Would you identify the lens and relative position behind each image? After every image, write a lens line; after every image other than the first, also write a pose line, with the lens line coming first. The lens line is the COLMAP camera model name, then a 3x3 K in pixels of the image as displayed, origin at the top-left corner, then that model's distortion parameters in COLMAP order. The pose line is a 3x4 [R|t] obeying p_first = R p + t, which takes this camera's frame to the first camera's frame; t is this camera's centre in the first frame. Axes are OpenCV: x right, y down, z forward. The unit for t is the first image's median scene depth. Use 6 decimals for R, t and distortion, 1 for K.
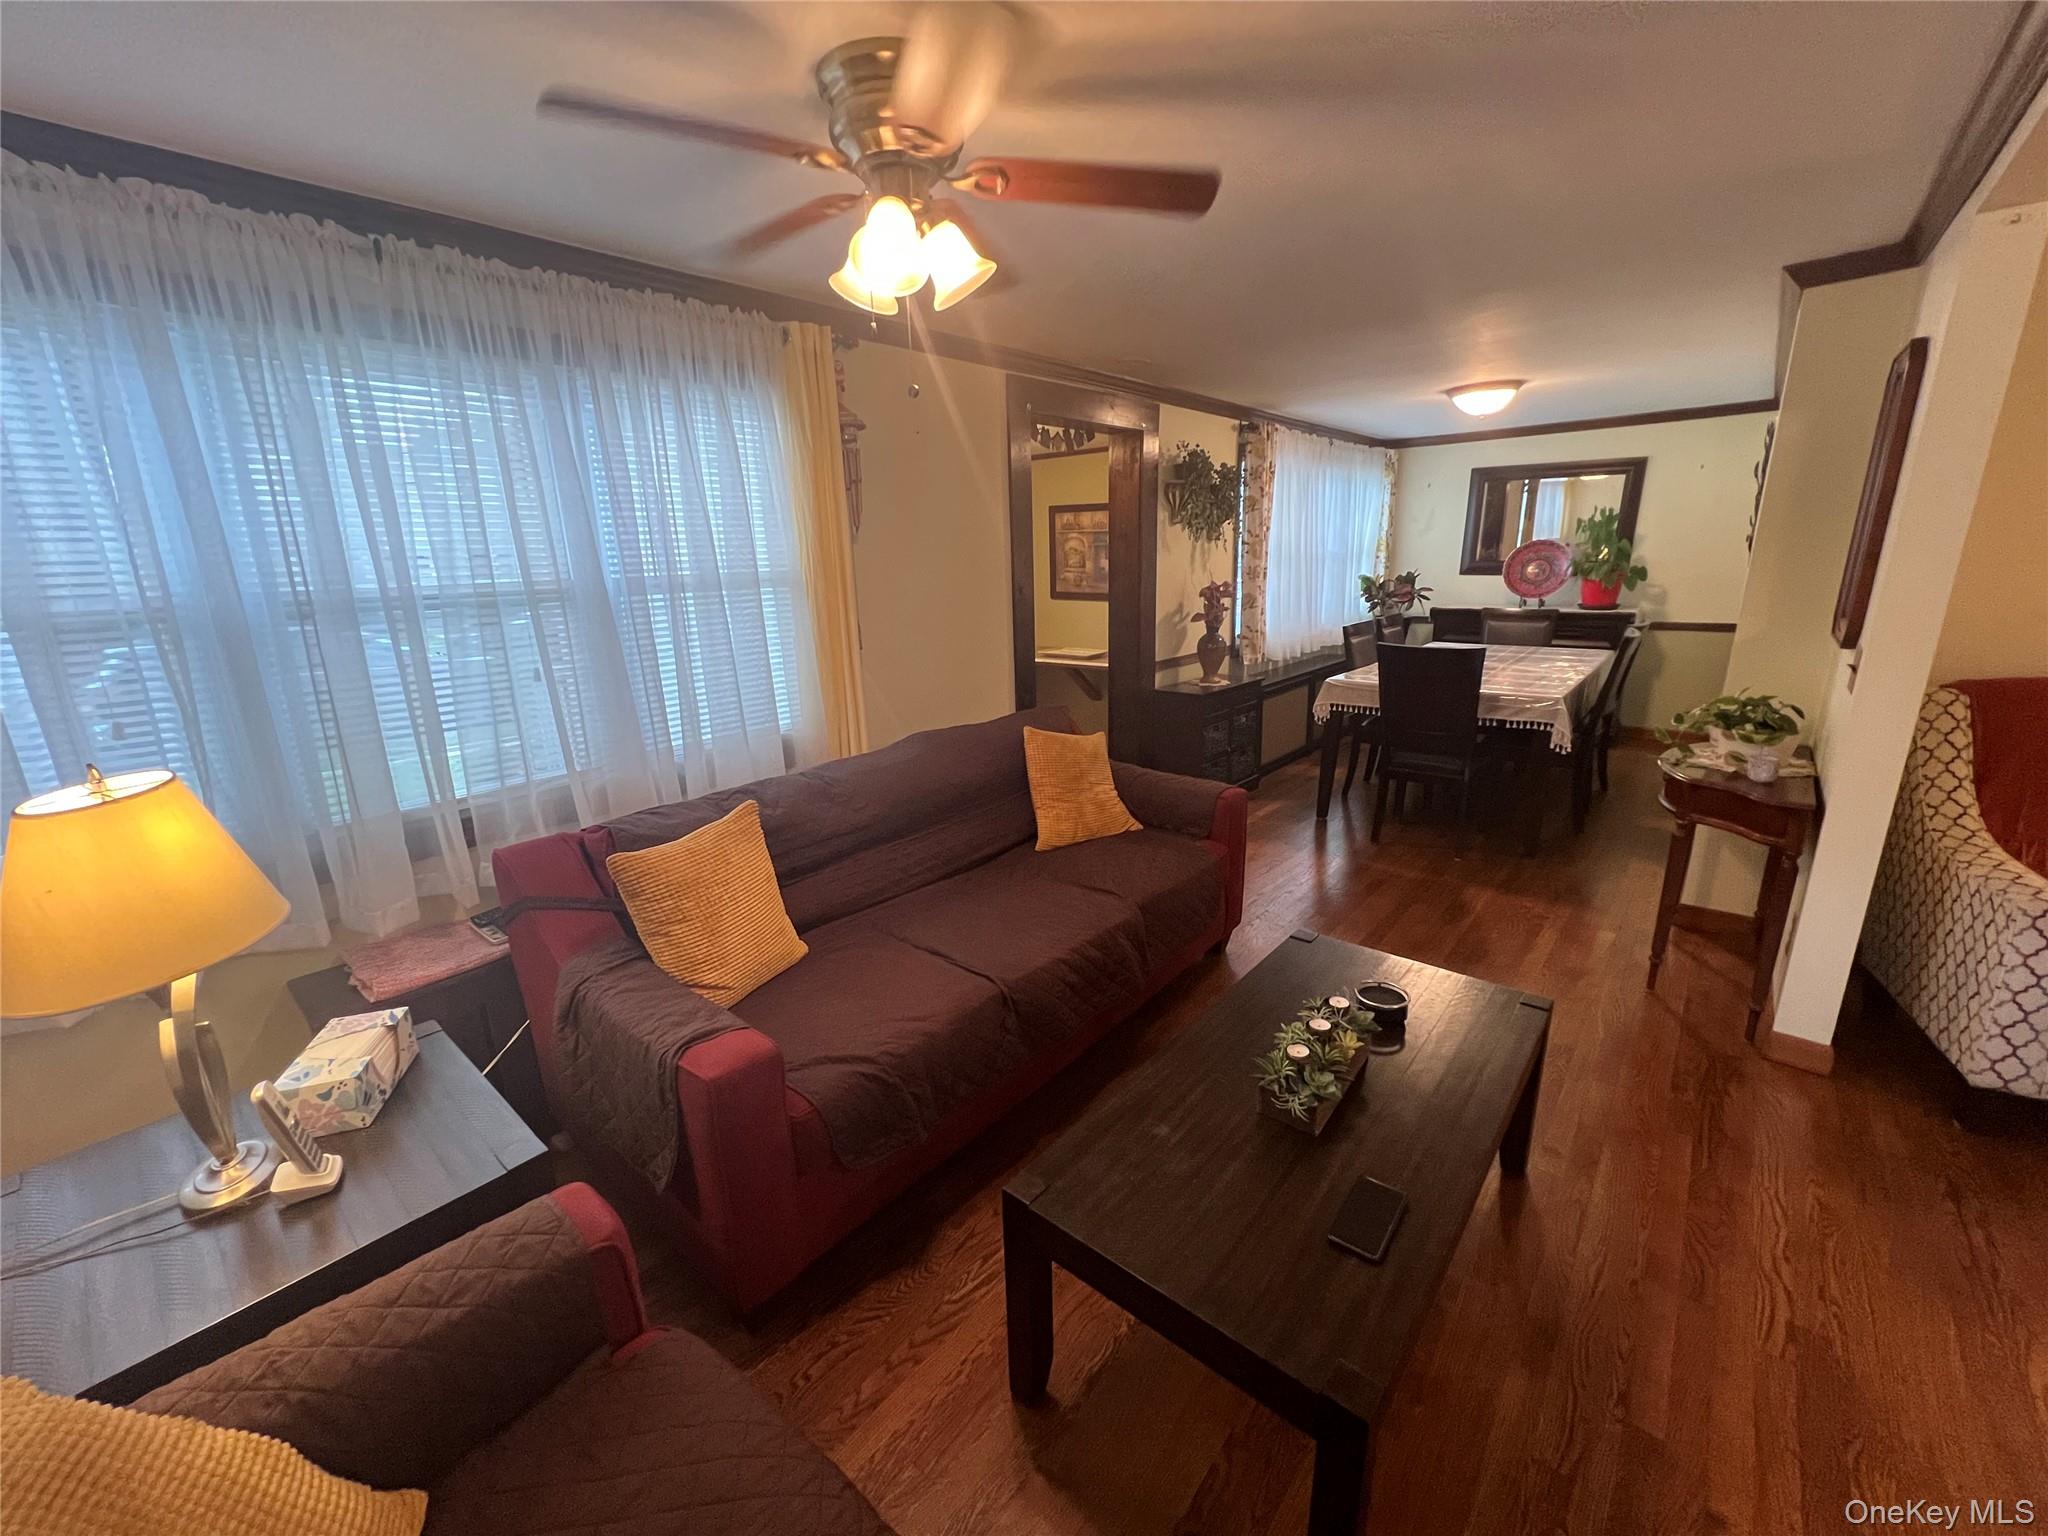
lens RADIAL K [[816.4, 0, 1020.3], [0, 816.4, 773.6], [0, 0, 1]] dist [-0.004032, 0.000815]
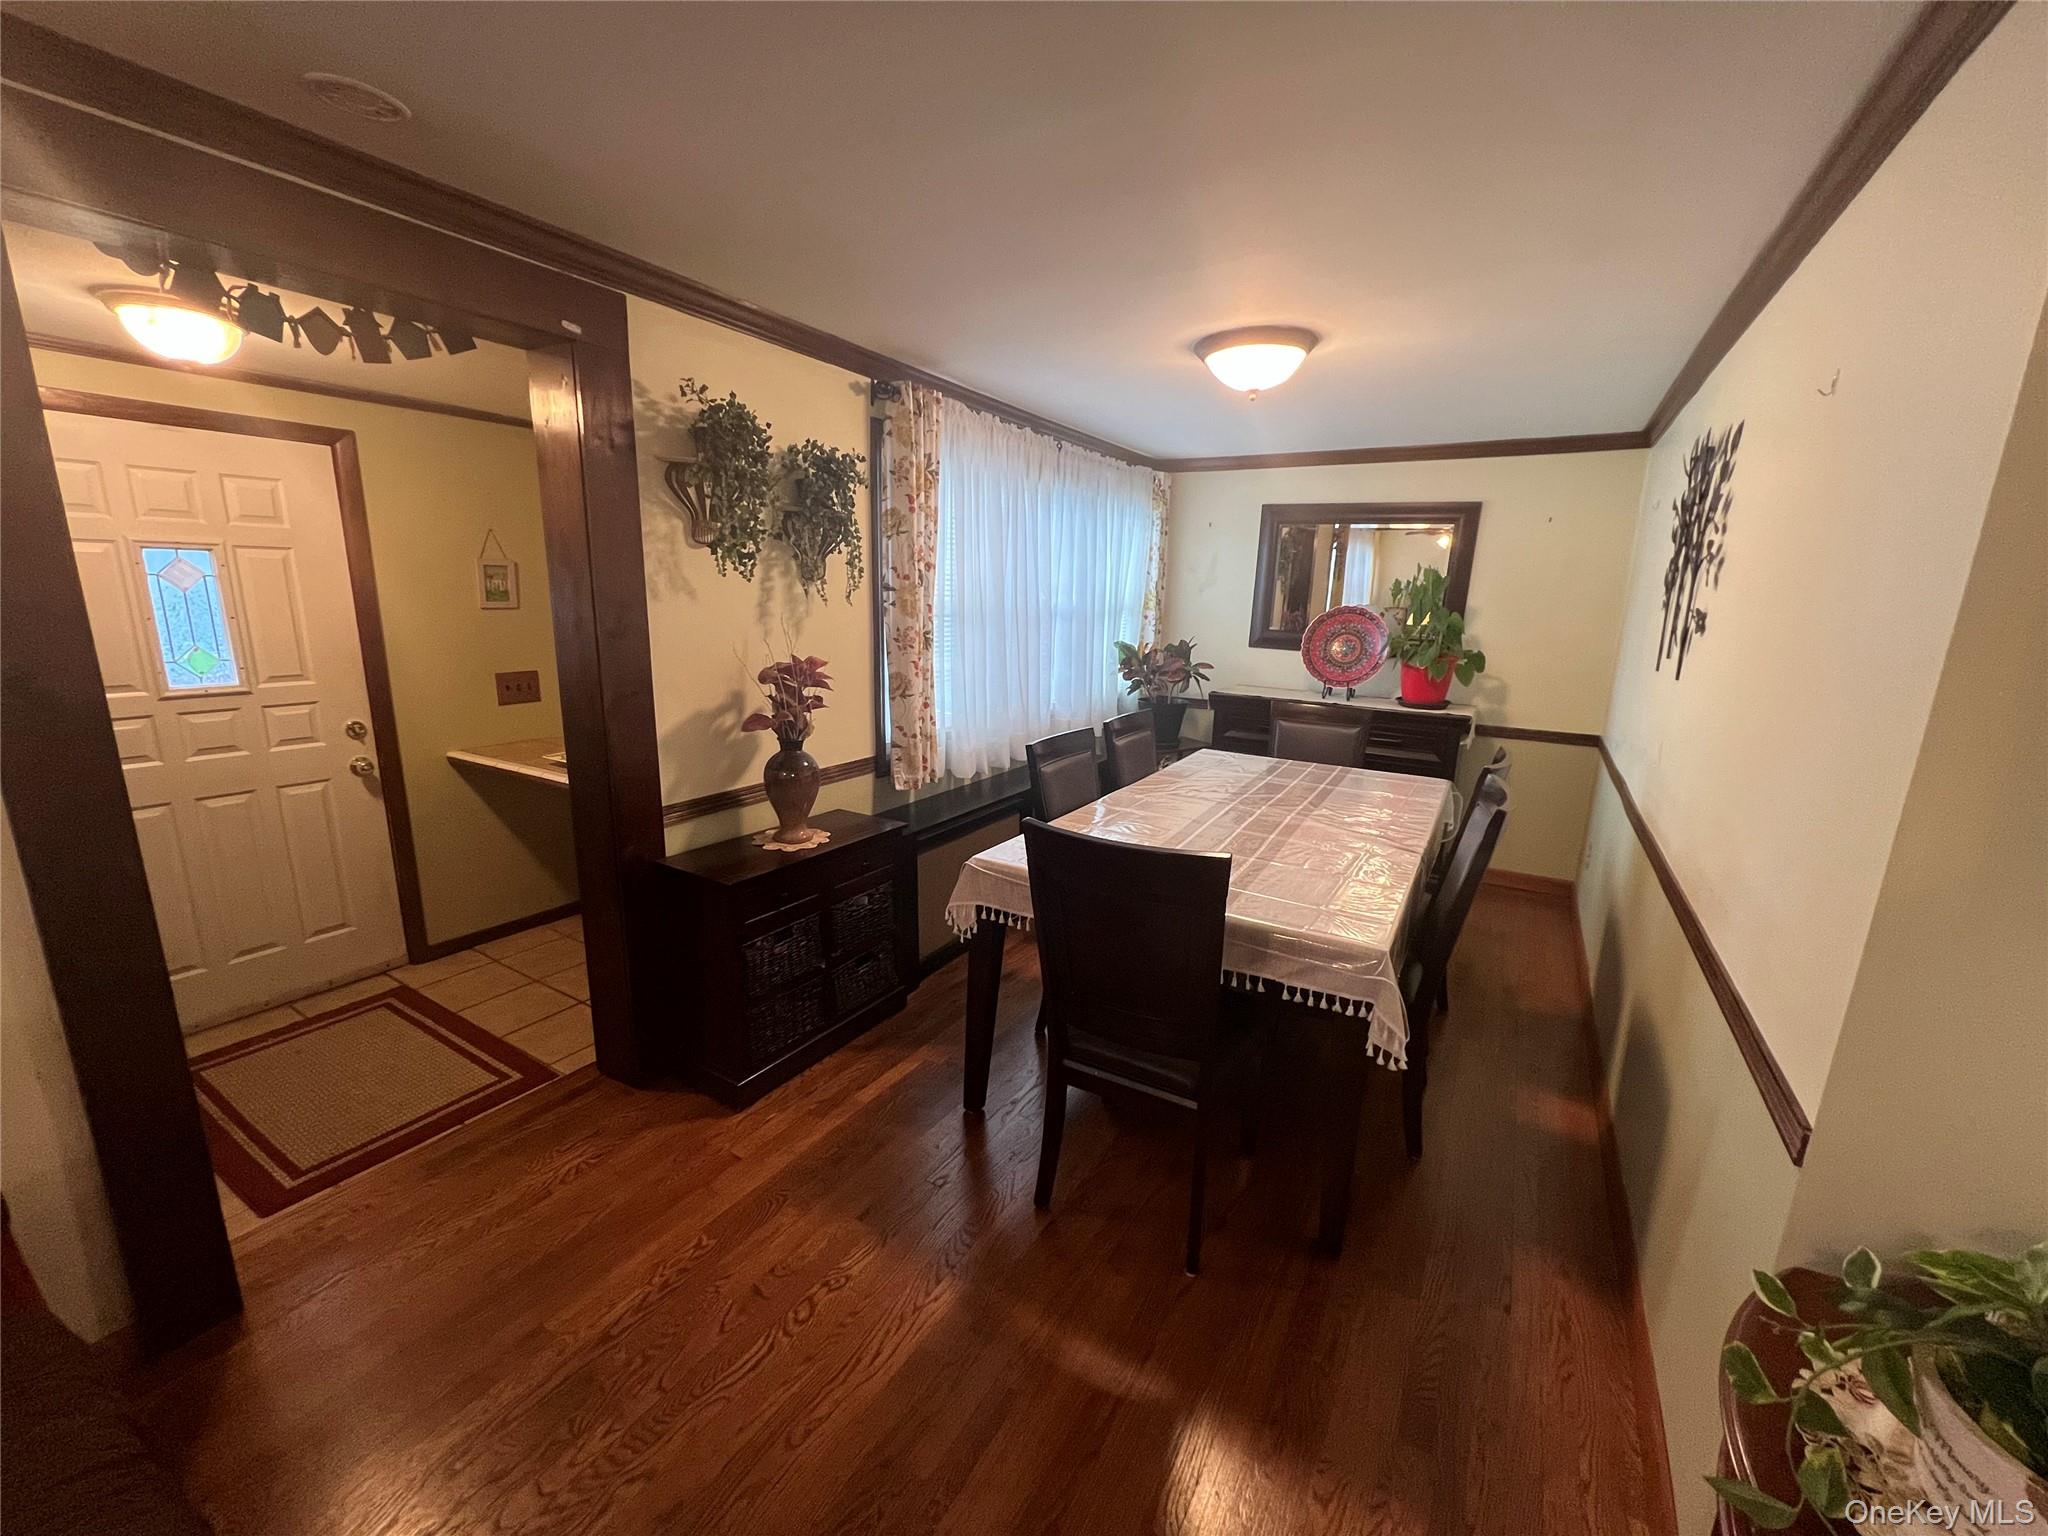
lens RADIAL K [[816.4, 0, 1020.3], [0, 816.4, 773.6], [0, 0, 1]] dist [-0.004032, 0.000815]
pose [[0.983696, 0.015954, 0.179130, 0.273732], [-0.008613, 0.999094, -0.041685, -0.129312], [-0.179633, 0.039462, 0.982942, 0.422874]]
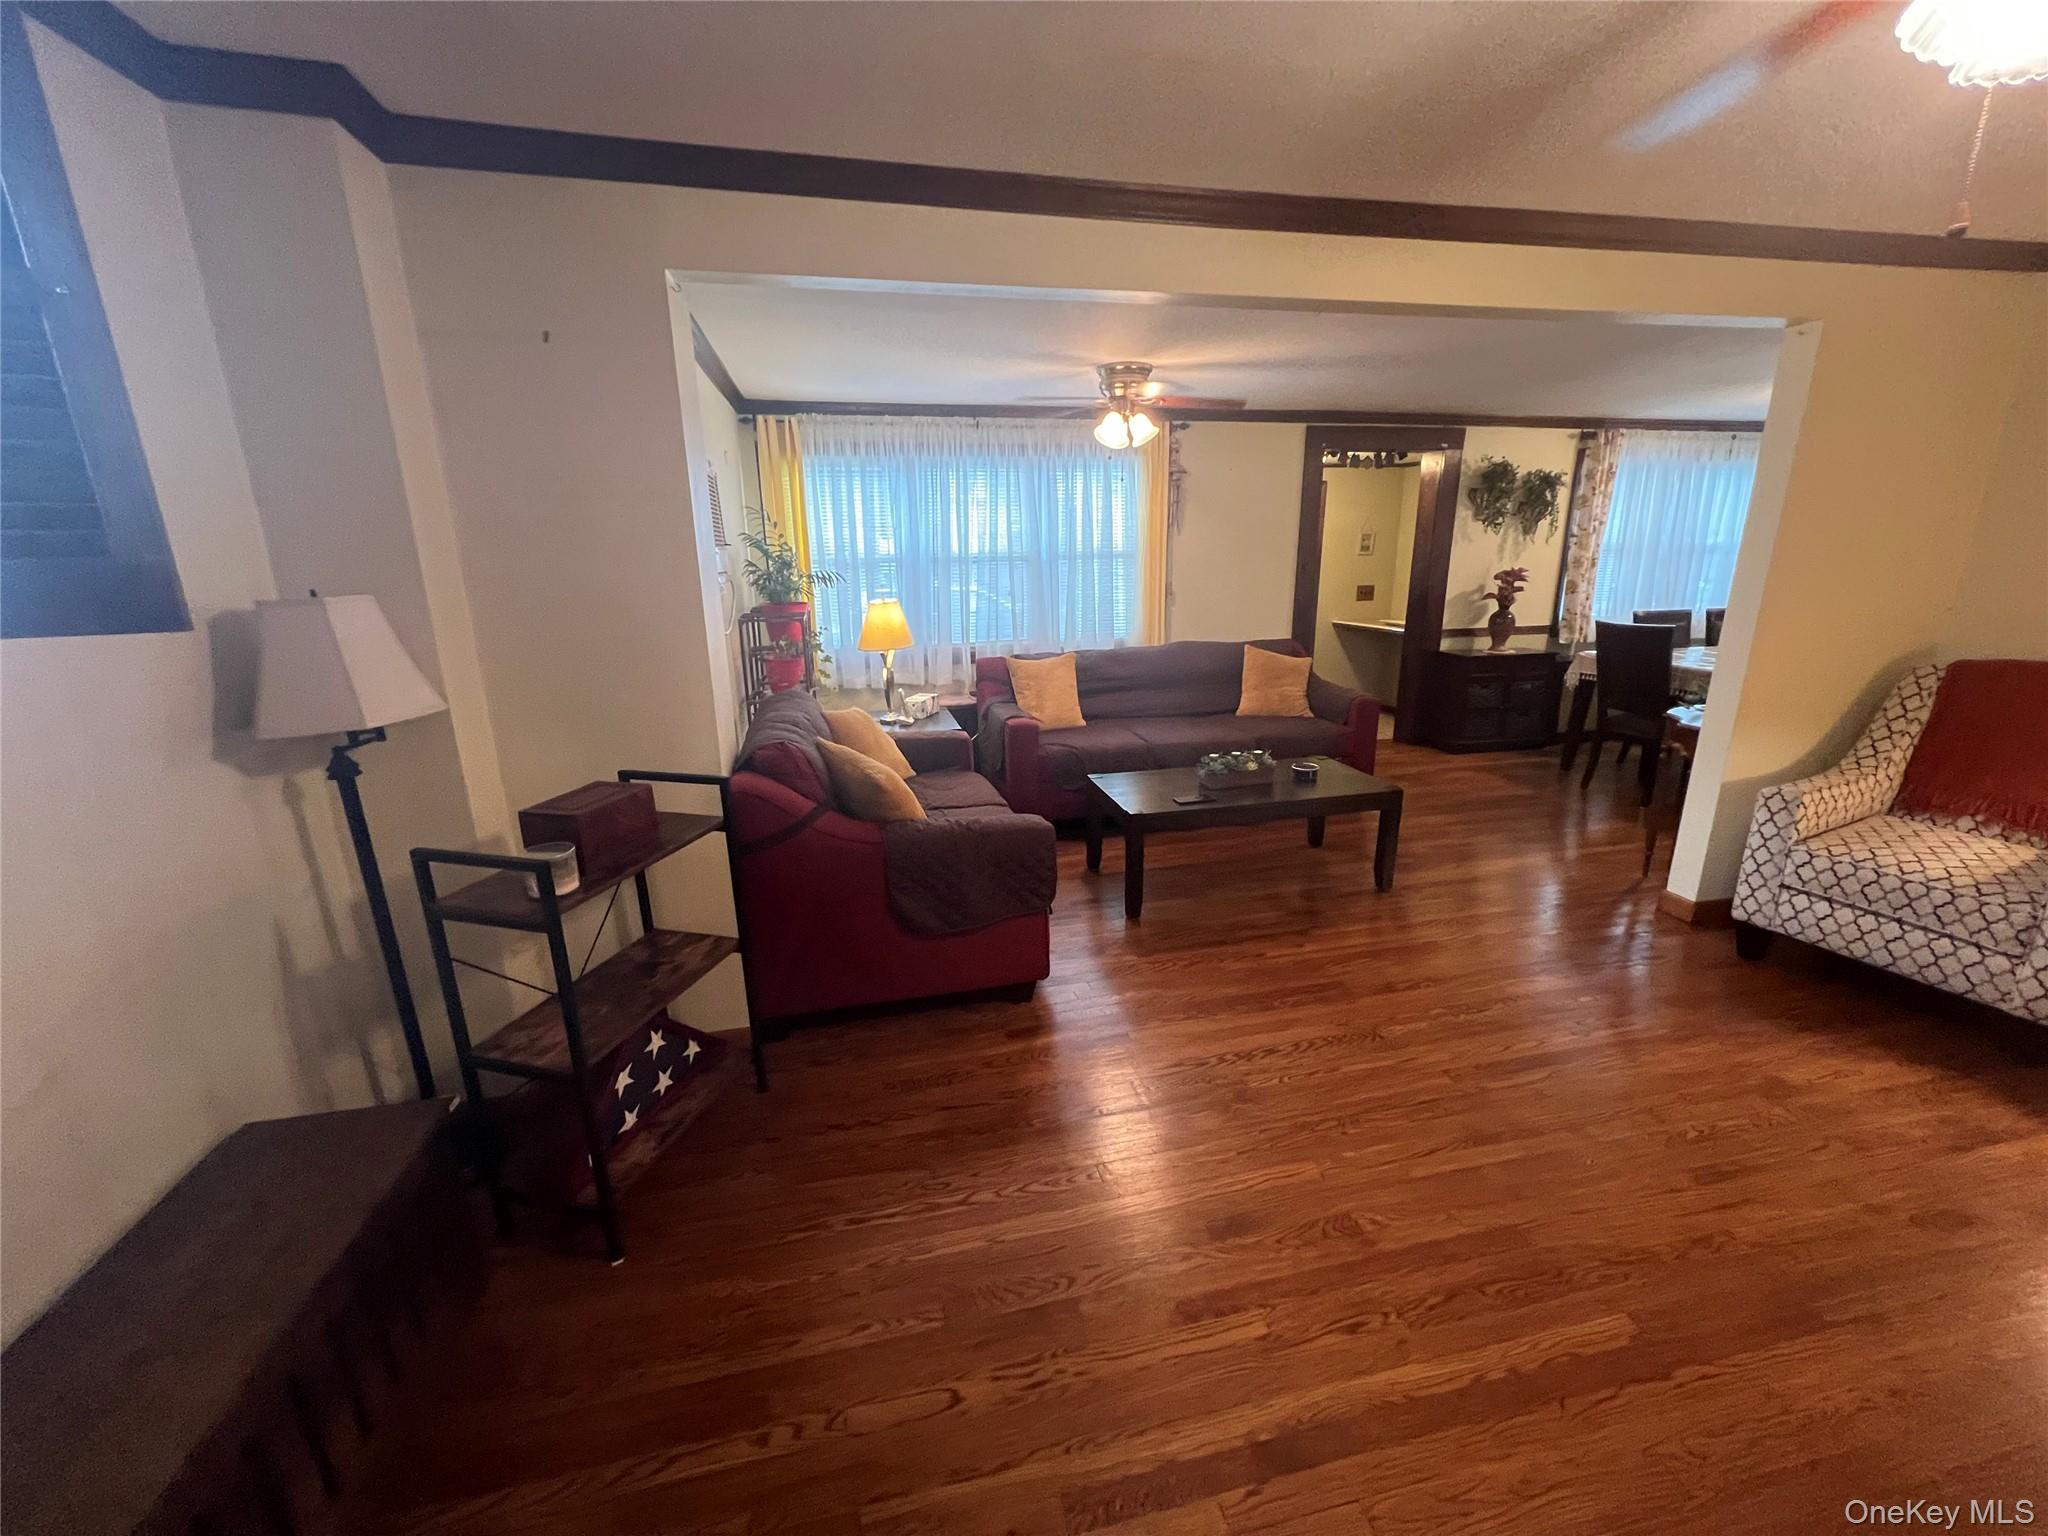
lens RADIAL K [[816.4, 0, 1020.3], [0, 816.4, 773.6], [0, 0, 1]] dist [-0.004032, 0.000815]
pose [[0.801576, 0.174396, -0.571893, 0.375810], [-0.163699, 0.983980, 0.070616, 0.094716], [0.575047, 0.037014, 0.817283, -0.379133]]
